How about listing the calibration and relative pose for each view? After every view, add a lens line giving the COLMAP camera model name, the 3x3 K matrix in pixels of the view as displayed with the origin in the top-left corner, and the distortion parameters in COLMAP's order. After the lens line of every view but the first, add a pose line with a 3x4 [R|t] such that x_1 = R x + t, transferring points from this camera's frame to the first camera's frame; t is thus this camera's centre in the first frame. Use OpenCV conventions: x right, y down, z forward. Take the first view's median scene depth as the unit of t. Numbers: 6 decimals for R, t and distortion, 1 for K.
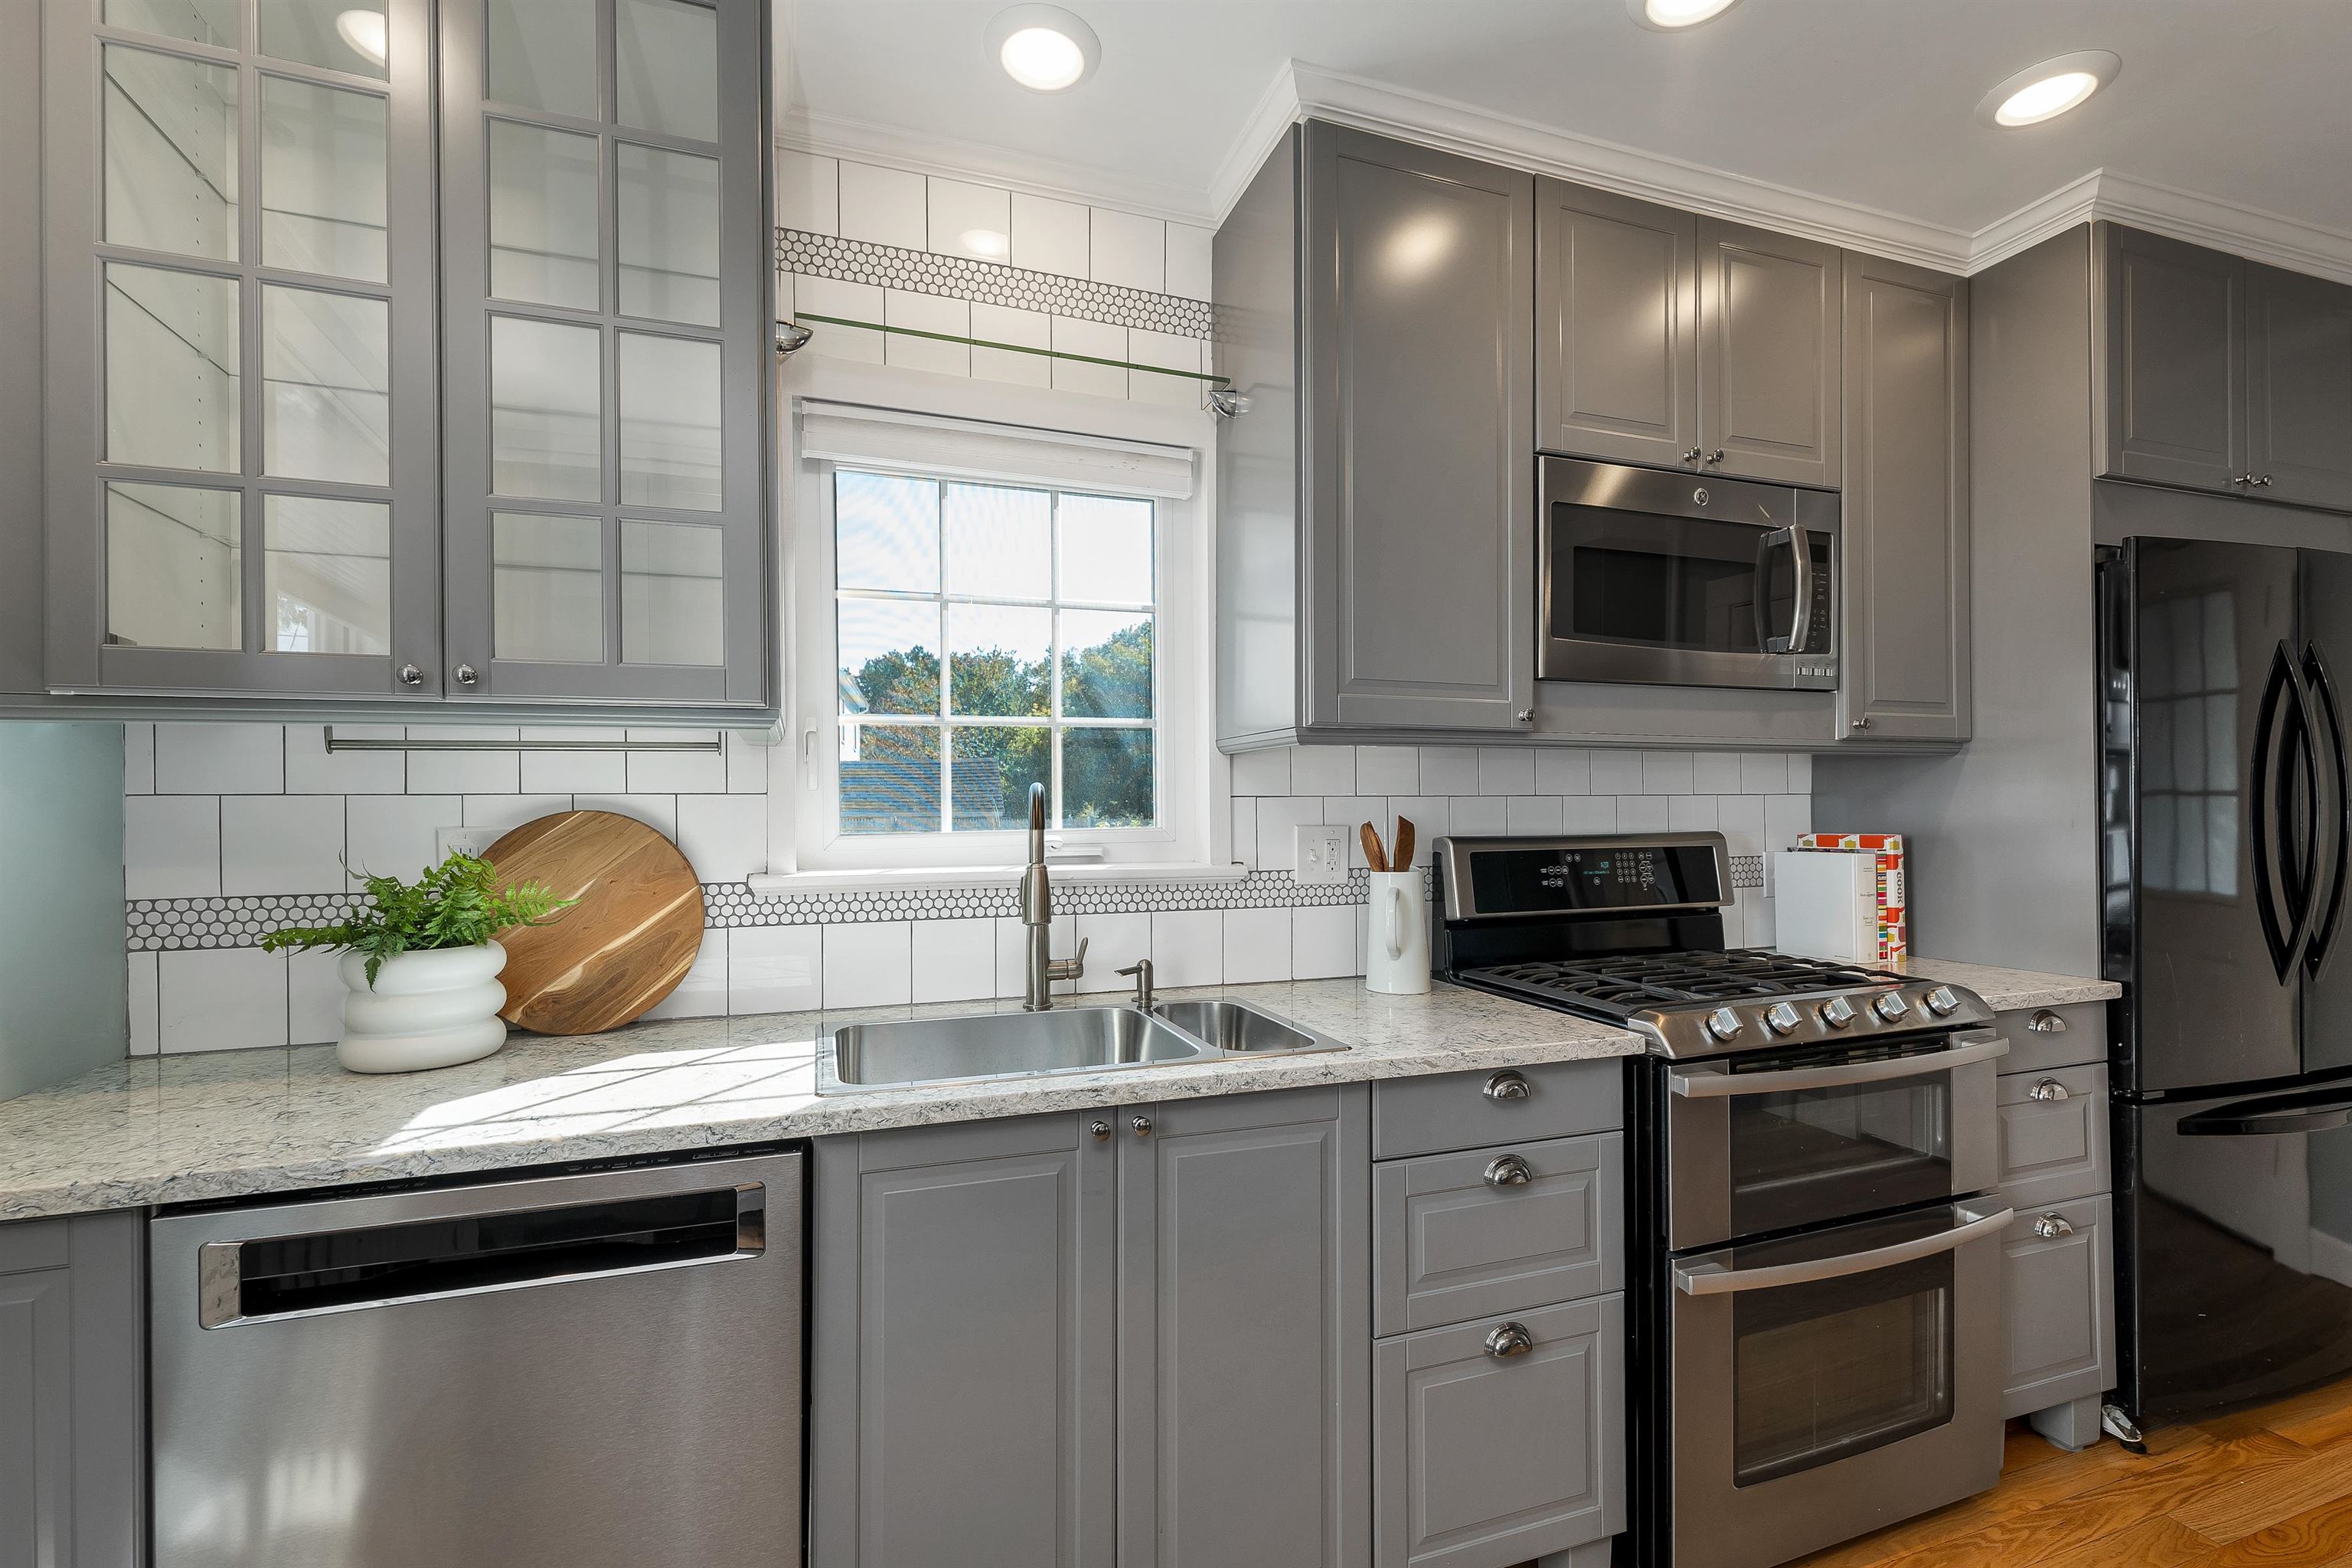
lens RADIAL K [[994.1, 0, 1143.5], [0, 994.1, 809.4], [0, 0, 1]] dist [0.003652, 0.000206]
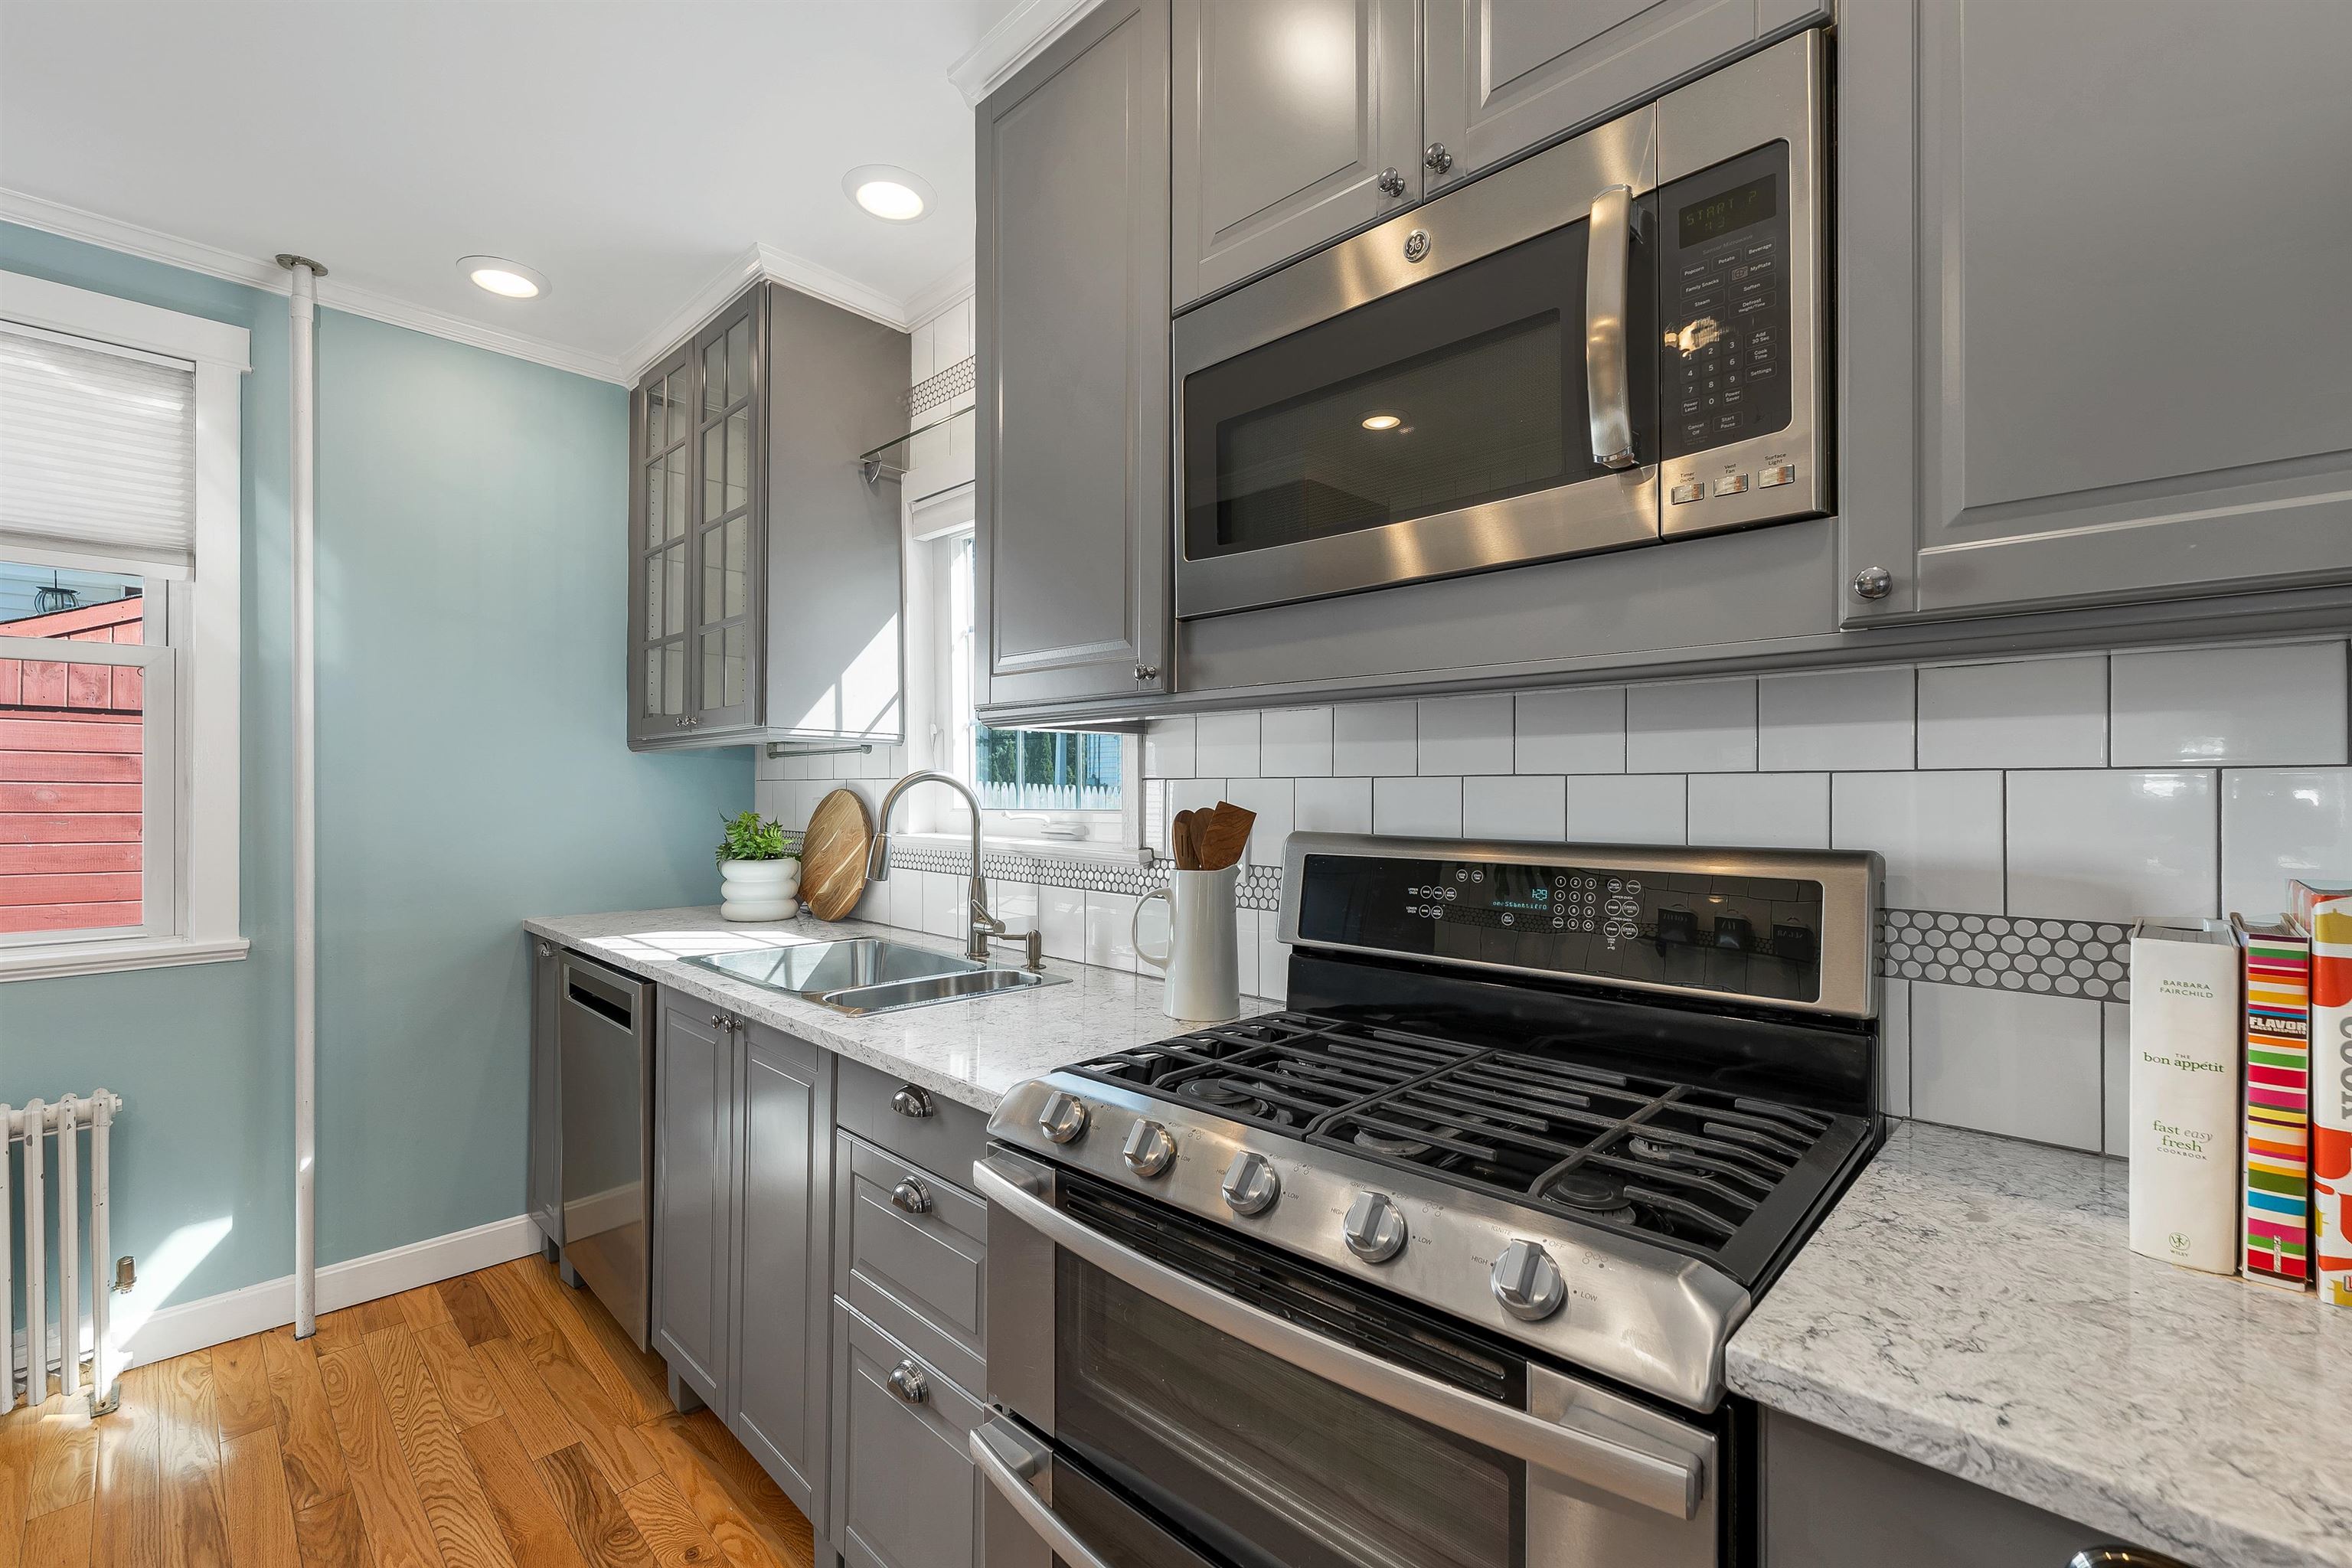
lens RADIAL K [[994.1, 0, 1186.0], [0, 994.1, 796.0], [0, 0, 1]] dist [0.003652, 0.000206]
pose [[0.447539, 0.013522, -0.894162, 1.111782], [-0.000654, 0.999890, 0.014794, -0.012229], [0.894264, -0.006036, 0.447498, 0.697247]]
